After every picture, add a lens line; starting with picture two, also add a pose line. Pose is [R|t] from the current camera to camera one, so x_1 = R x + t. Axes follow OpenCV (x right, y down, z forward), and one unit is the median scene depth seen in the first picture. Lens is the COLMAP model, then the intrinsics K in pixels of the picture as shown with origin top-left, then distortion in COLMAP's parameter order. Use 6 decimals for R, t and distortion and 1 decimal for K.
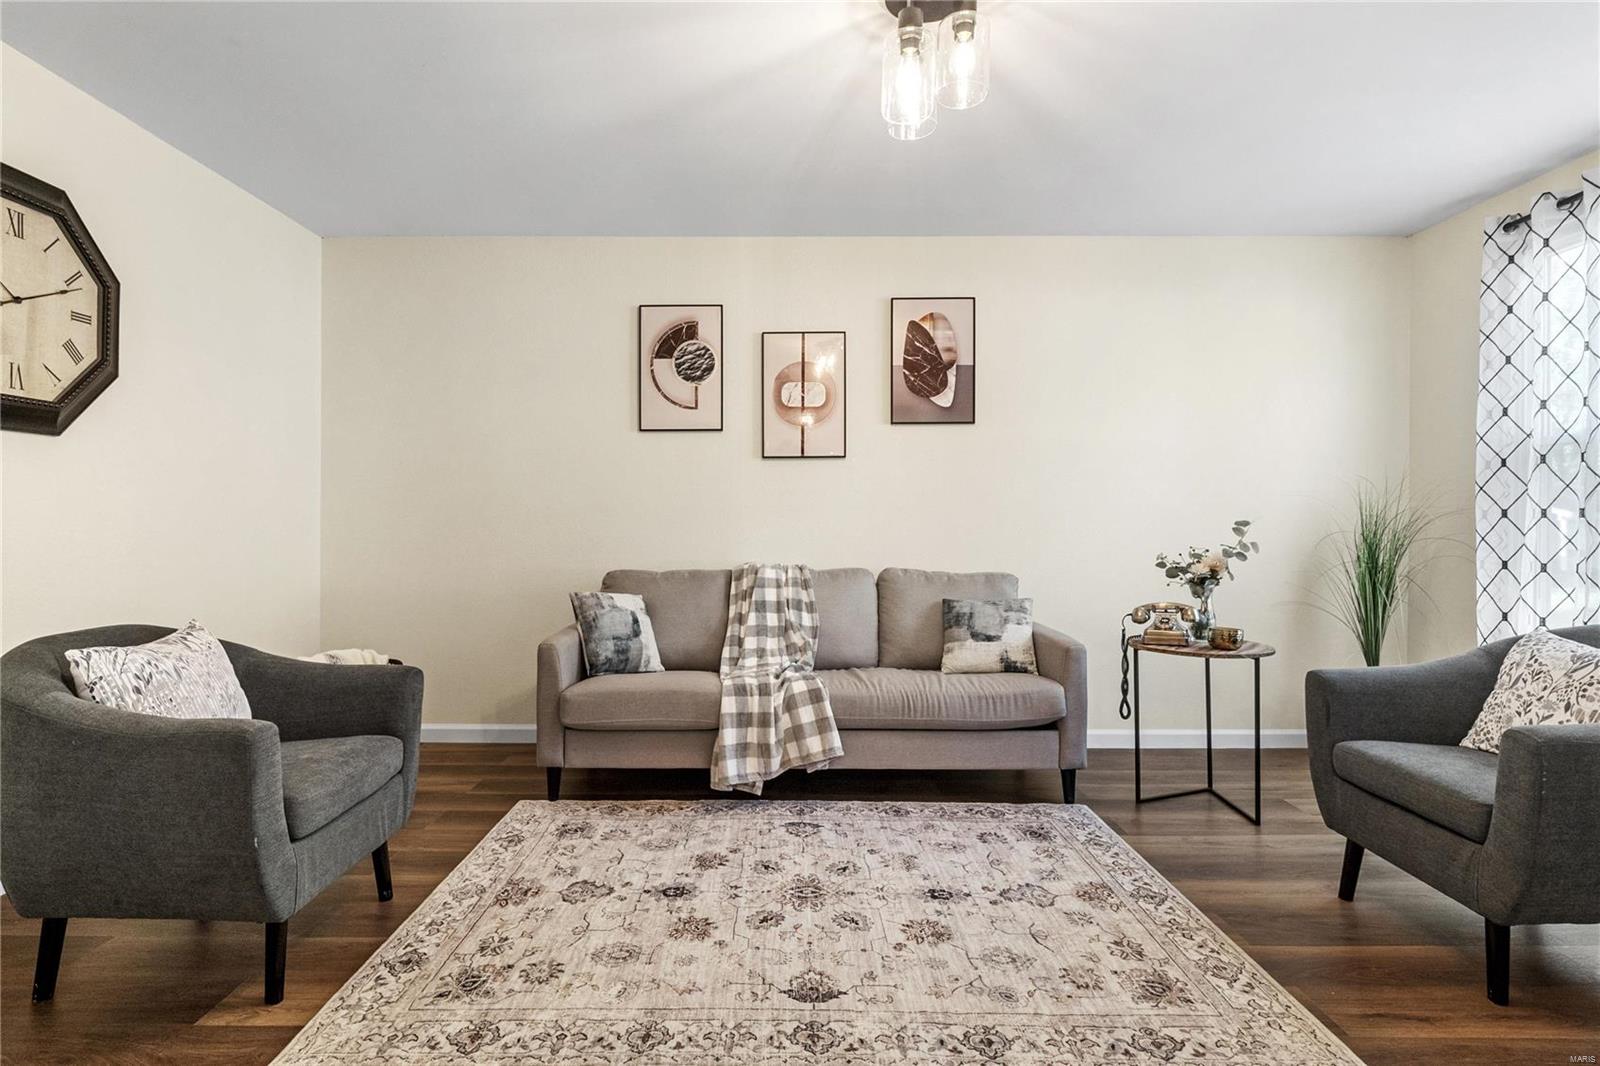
lens RADIAL K [[797.9, 0, 790.8], [0, 797.9, 518.6], [0, 0, 1]] dist [-0.006659, -0.000136]
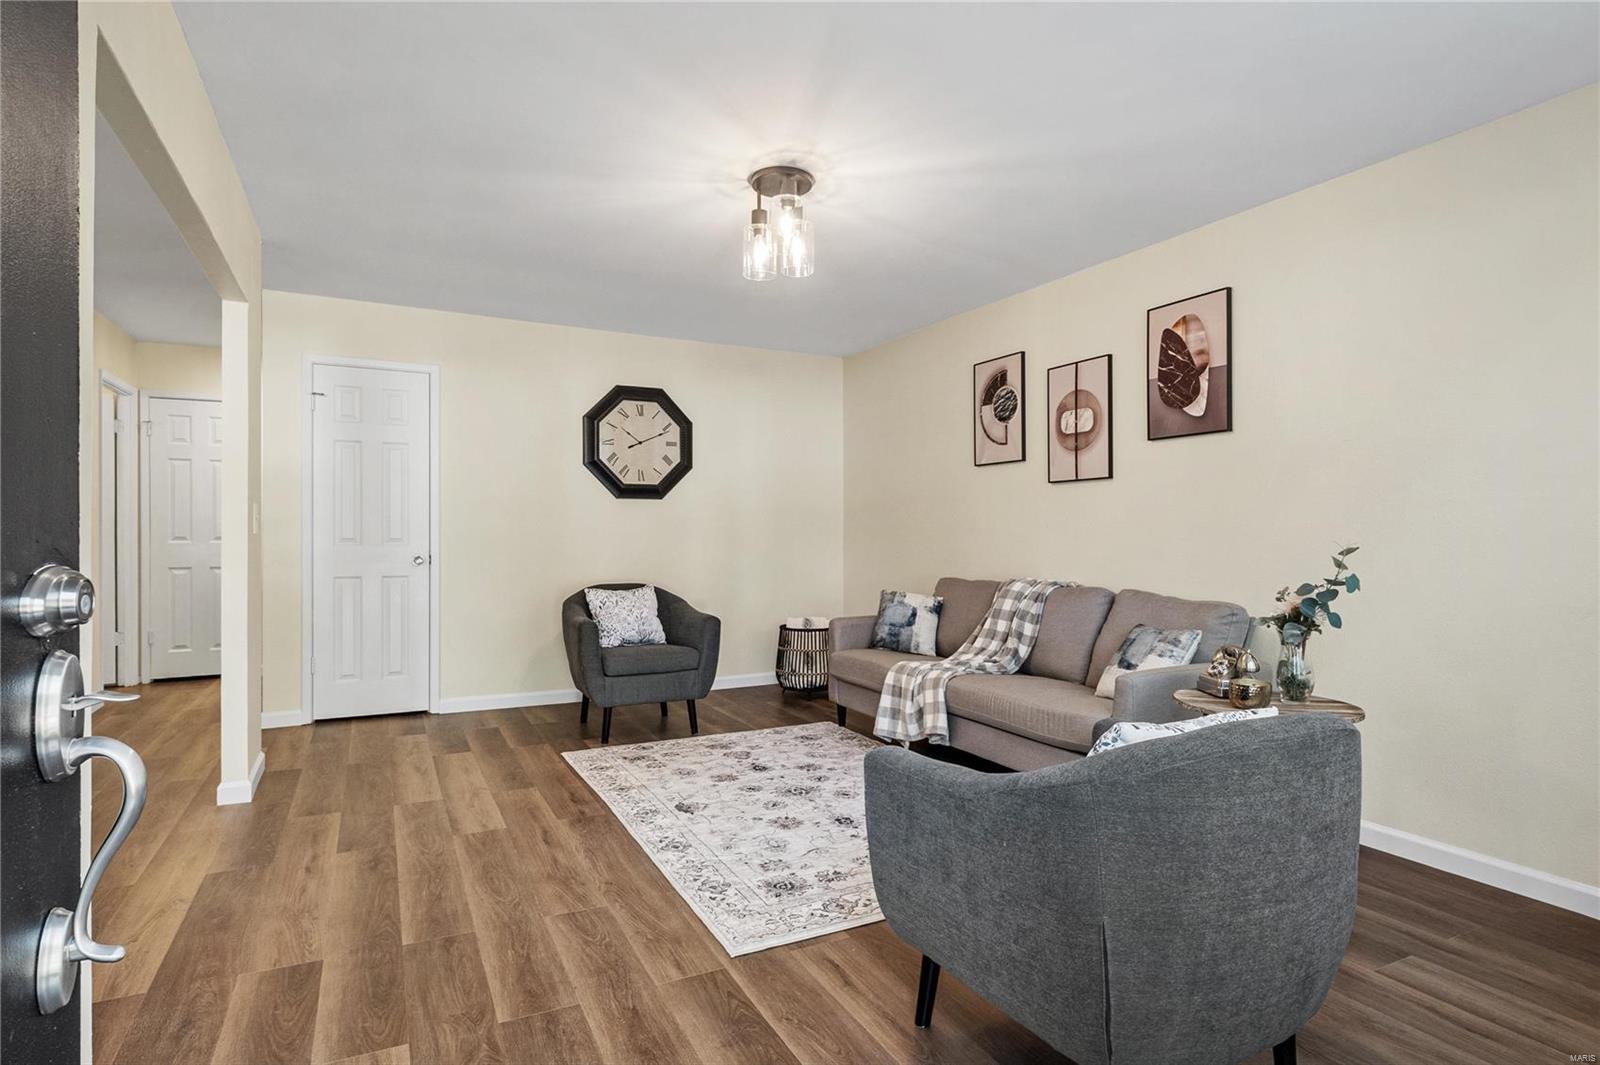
lens RADIAL K [[797.9, 0, 794.4], [0, 797.9, 535.5], [0, 0, 1]] dist [-0.006659, -0.000136]
pose [[0.476900, 0.005242, -0.878942, 0.850040], [0.001097, 0.999978, 0.006560, -0.012311], [0.878957, -0.004093, 0.476884, 0.182902]]
